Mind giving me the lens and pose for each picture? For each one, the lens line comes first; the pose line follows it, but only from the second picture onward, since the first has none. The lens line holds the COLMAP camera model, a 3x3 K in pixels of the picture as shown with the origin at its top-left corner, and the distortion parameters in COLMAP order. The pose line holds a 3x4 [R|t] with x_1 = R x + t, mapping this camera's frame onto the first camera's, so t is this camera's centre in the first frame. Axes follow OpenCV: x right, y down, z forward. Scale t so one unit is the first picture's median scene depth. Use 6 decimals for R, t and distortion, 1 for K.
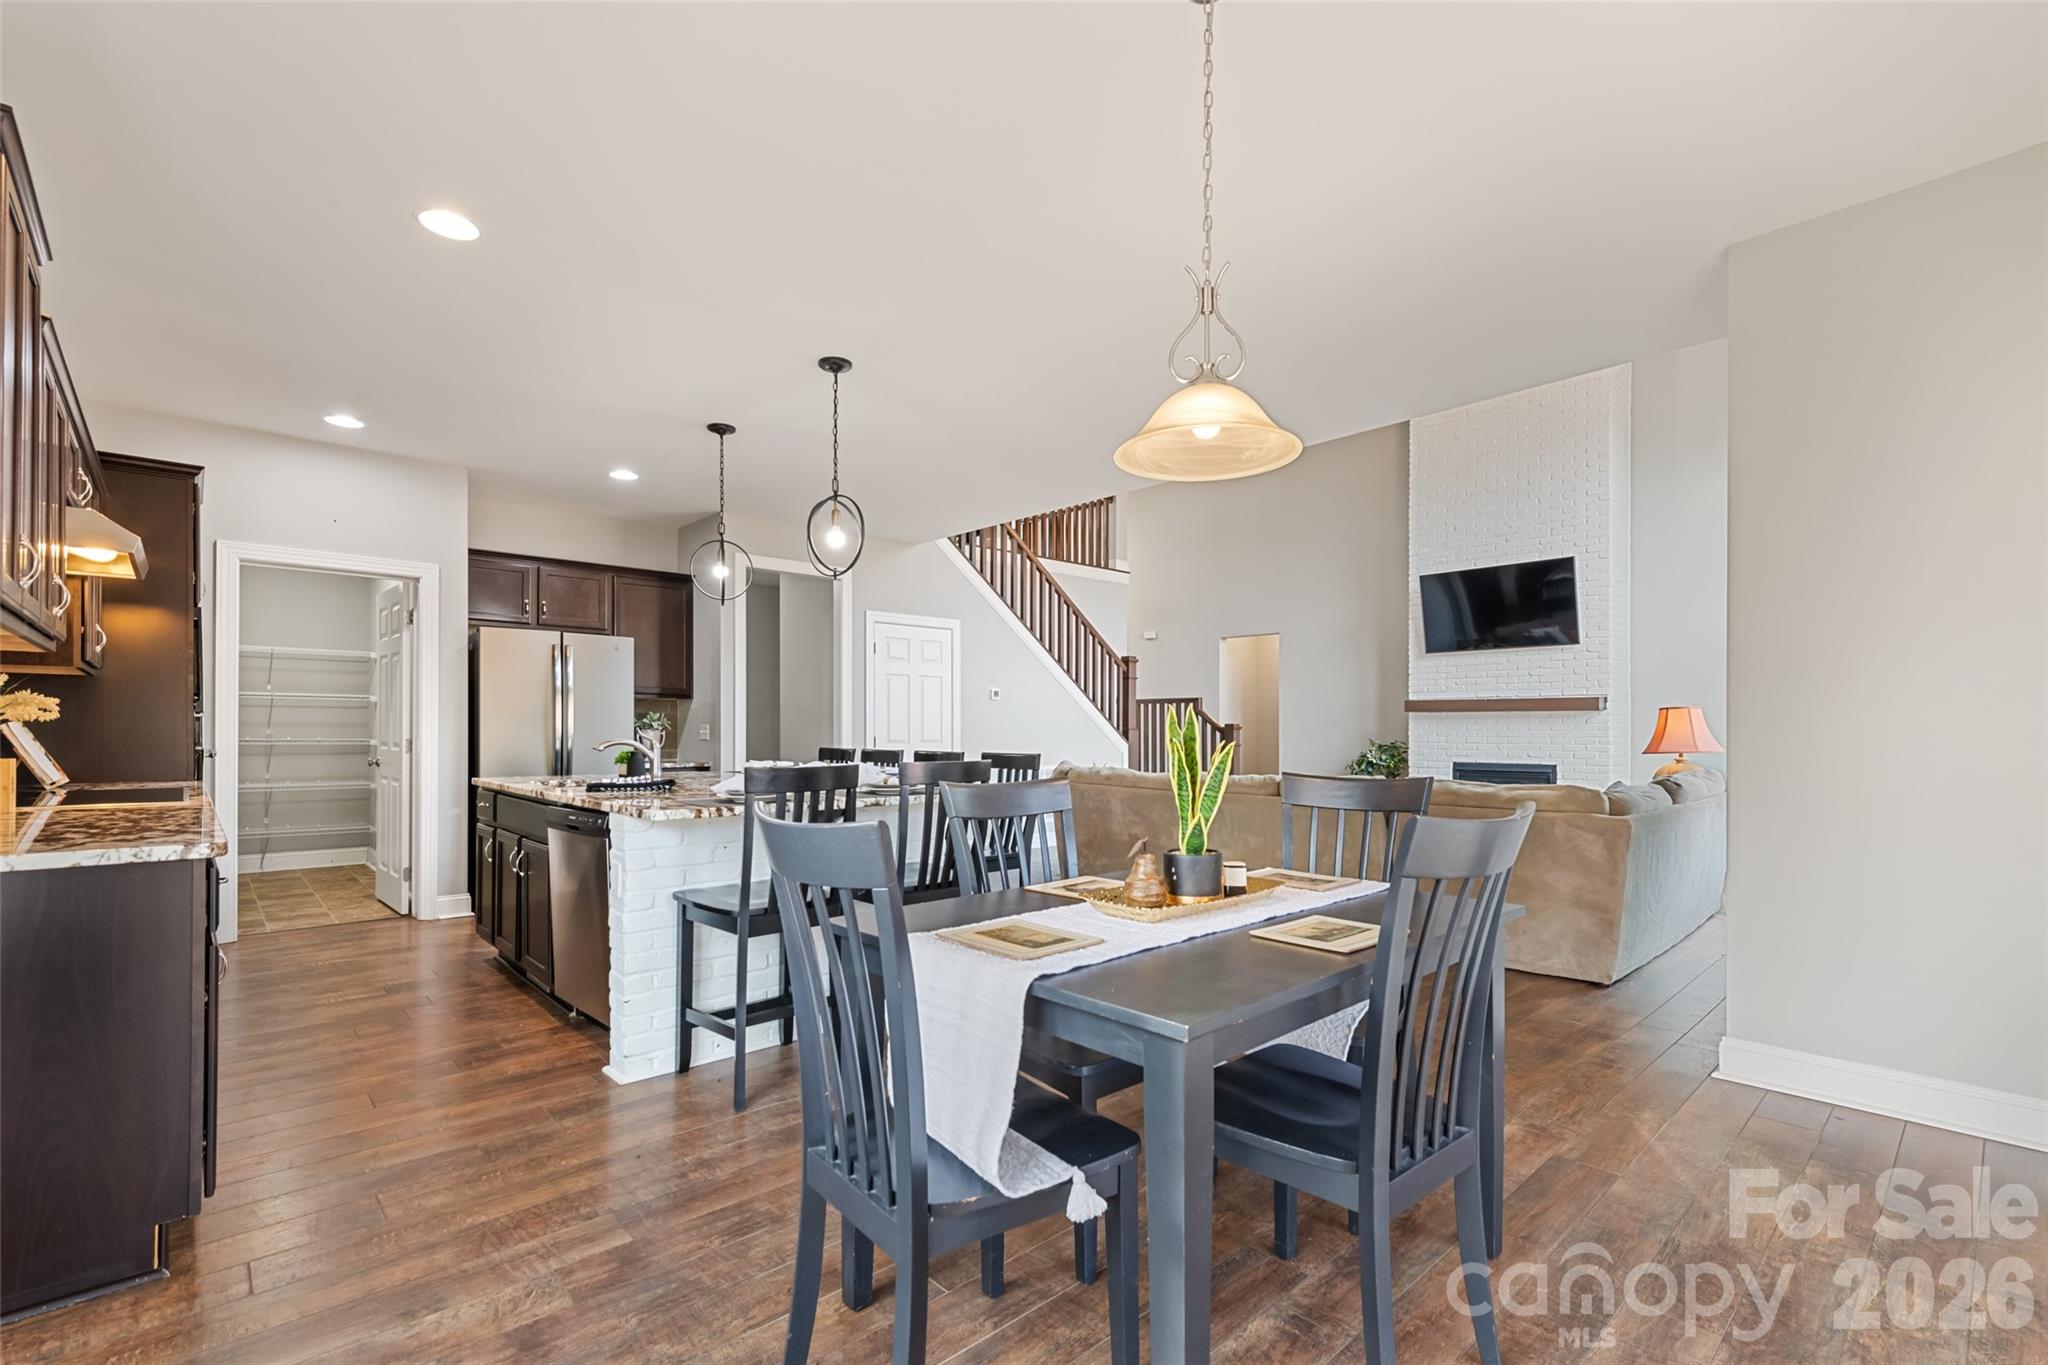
lens RADIAL K [[910.3, 0, 1010.9], [0, 910.3, 713.1], [0, 0, 1]] dist [0.000979, 0.000088]
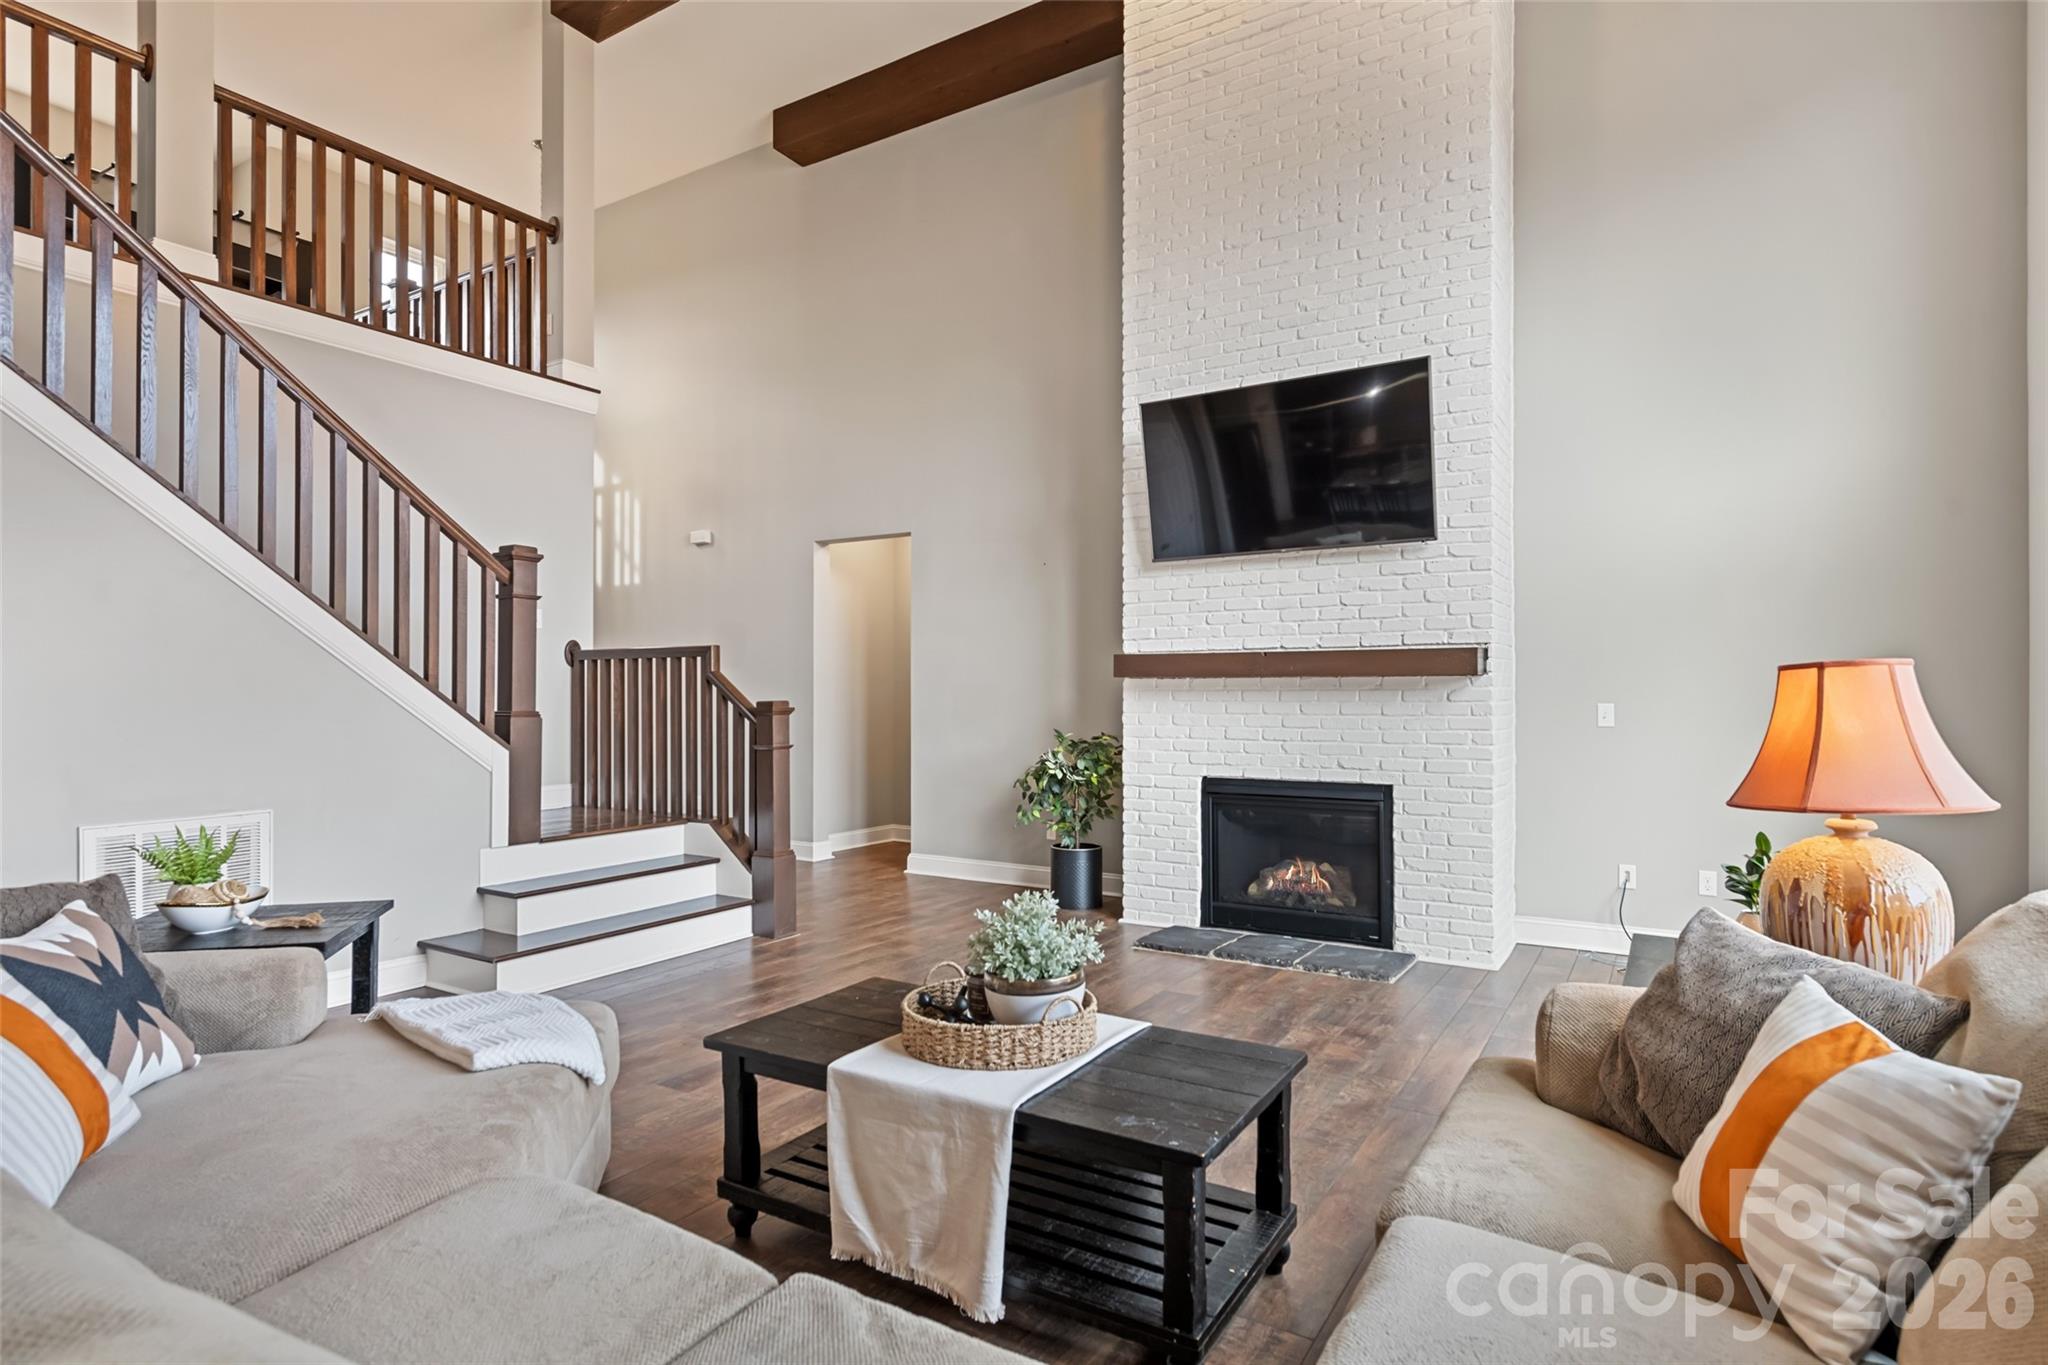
lens RADIAL K [[1072.7, 0, 1024.0], [0, 1072.7, 682.5], [0, 0, 1]] dist [-0.000170, -0.000053]
pose [[0.960403, 0.000079, 0.278615, 0.217900], [-0.001430, 0.999988, 0.004646, -0.001085], [-0.278611, -0.004860, 0.960392, 0.441462]]
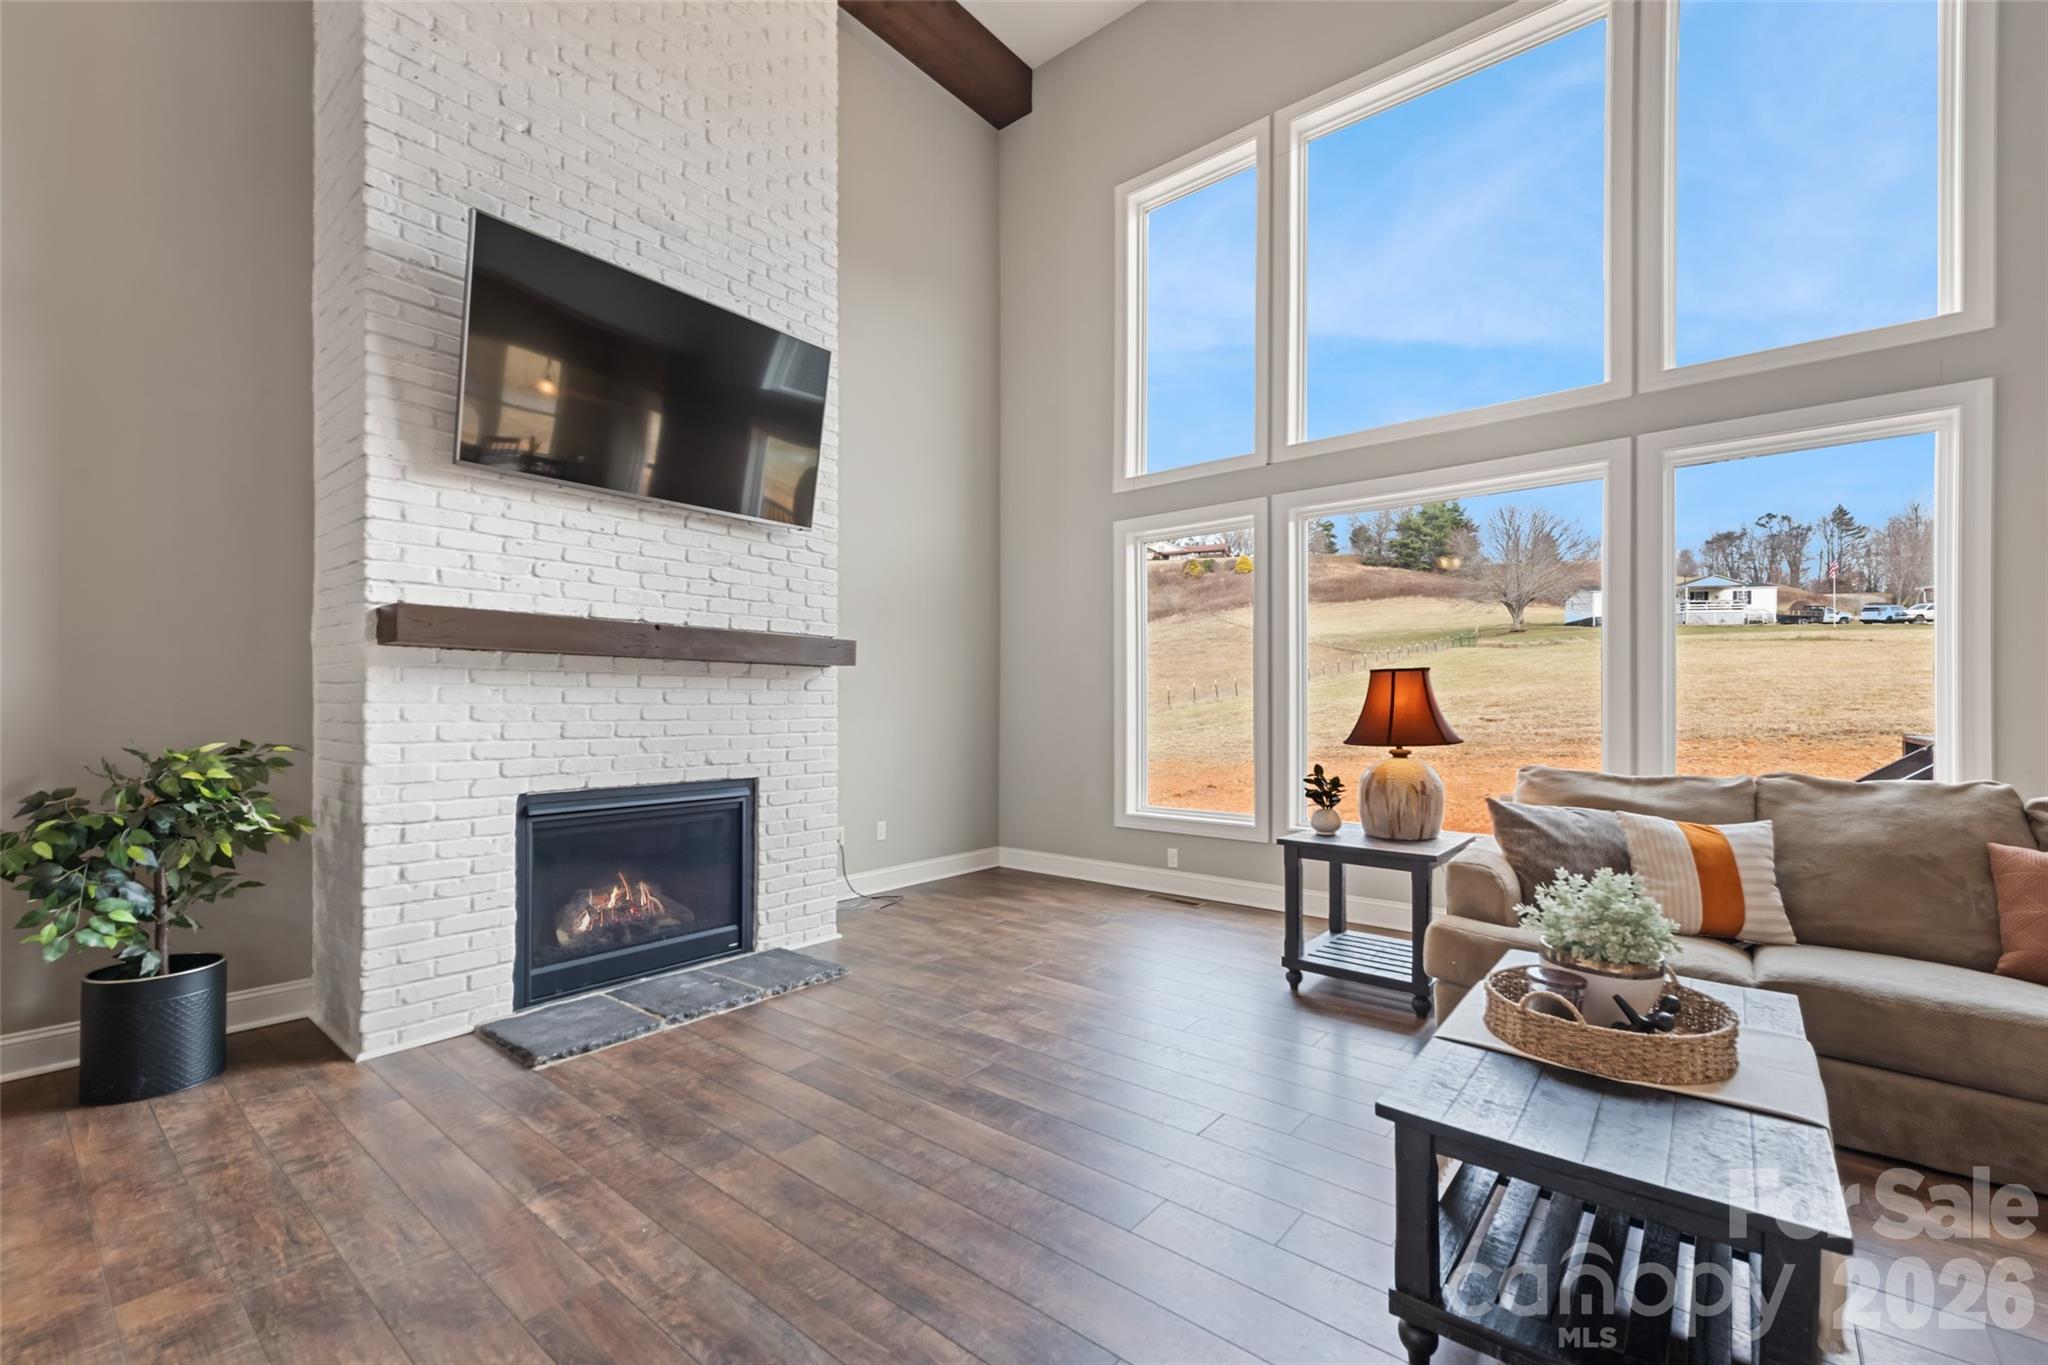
lens RADIAL K [[838.9, 0, 1030.1], [0, 838.9, 712.7], [0, 0, 1]] dist [0.000717, 0.000043]
pose [[-0.151410, -0.005146, 0.988458, 0.138460], [-0.013117, 0.999909, 0.003196, 0.016861], [-0.988384, -0.012482, -0.151464, 0.801986]]
